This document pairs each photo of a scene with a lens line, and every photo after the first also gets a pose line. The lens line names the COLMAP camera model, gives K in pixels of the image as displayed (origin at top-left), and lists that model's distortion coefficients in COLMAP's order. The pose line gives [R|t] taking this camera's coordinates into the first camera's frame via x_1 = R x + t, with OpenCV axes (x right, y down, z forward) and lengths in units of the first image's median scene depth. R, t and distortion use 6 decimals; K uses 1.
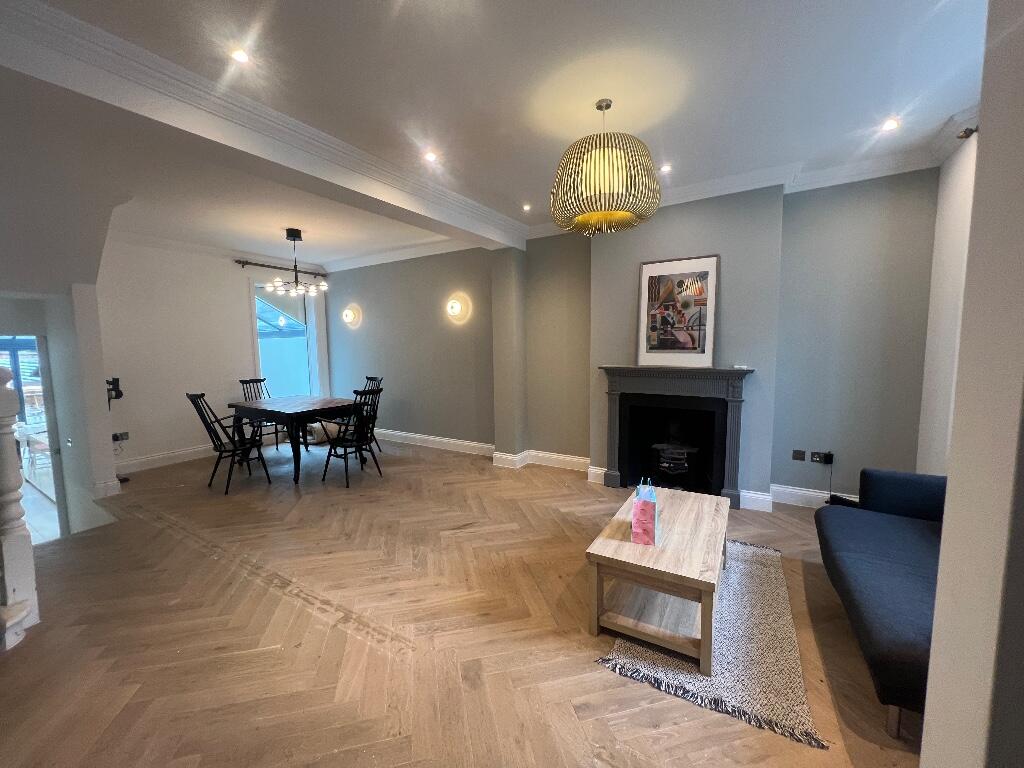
lens RADIAL K [[411.1, 0, 508.1], [0, 411.1, 385.3], [0, 0, 1]] dist [-0.002304, -0.000034]
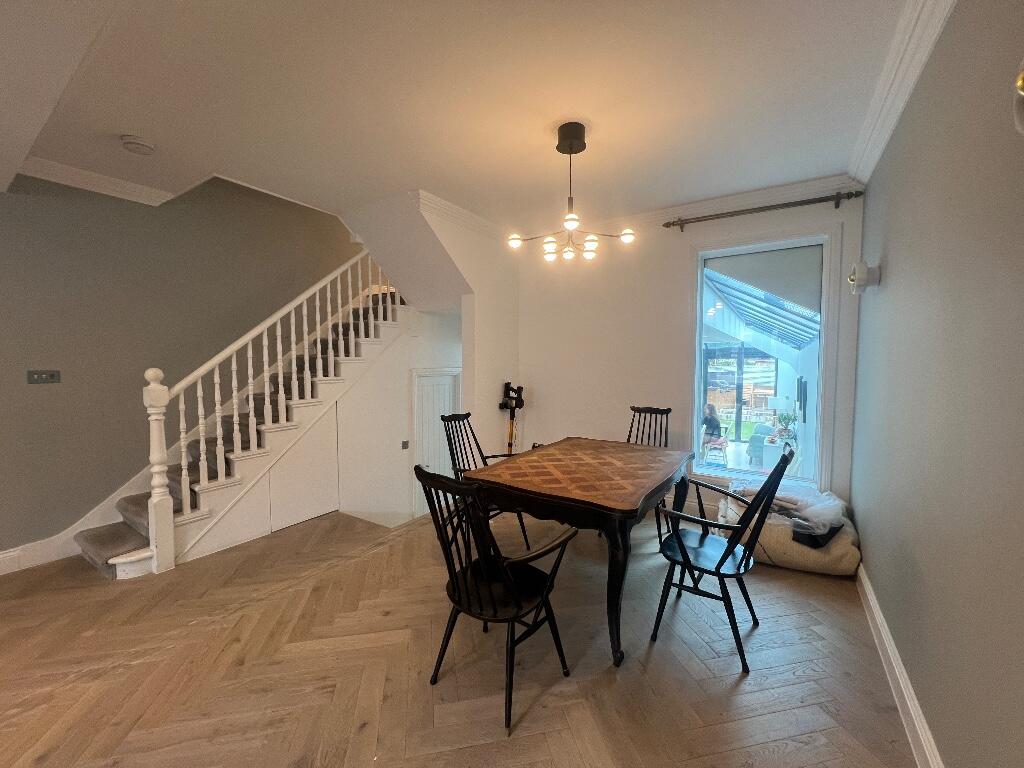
lens RADIAL K [[409.0, 0, 513.0], [0, 409.0, 384.7], [0, 0, 1]] dist [-0.006403, 0.000117]
pose [[-0.025209, 0.078931, -0.996561, 0.013098], [-0.099890, 0.991690, 0.081072, -0.139747], [0.994679, 0.101590, -0.017115, 1.406076]]
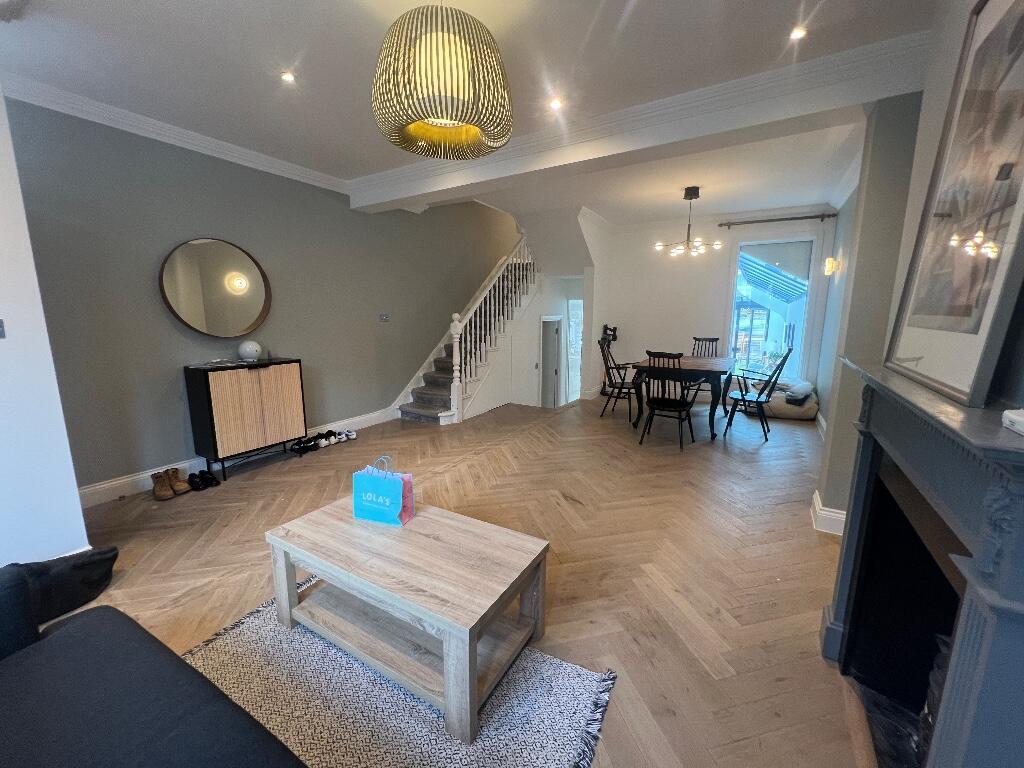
lens RADIAL K [[411.1, 0, 510.7], [0, 411.1, 385.7], [0, 0, 1]] dist [-0.002304, -0.000034]
pose [[0.011315, 0.190204, -0.981679, 0.789695], [-0.099461, 0.977088, 0.188168, -0.075881], [0.994977, 0.095510, 0.029974, 0.837357]]
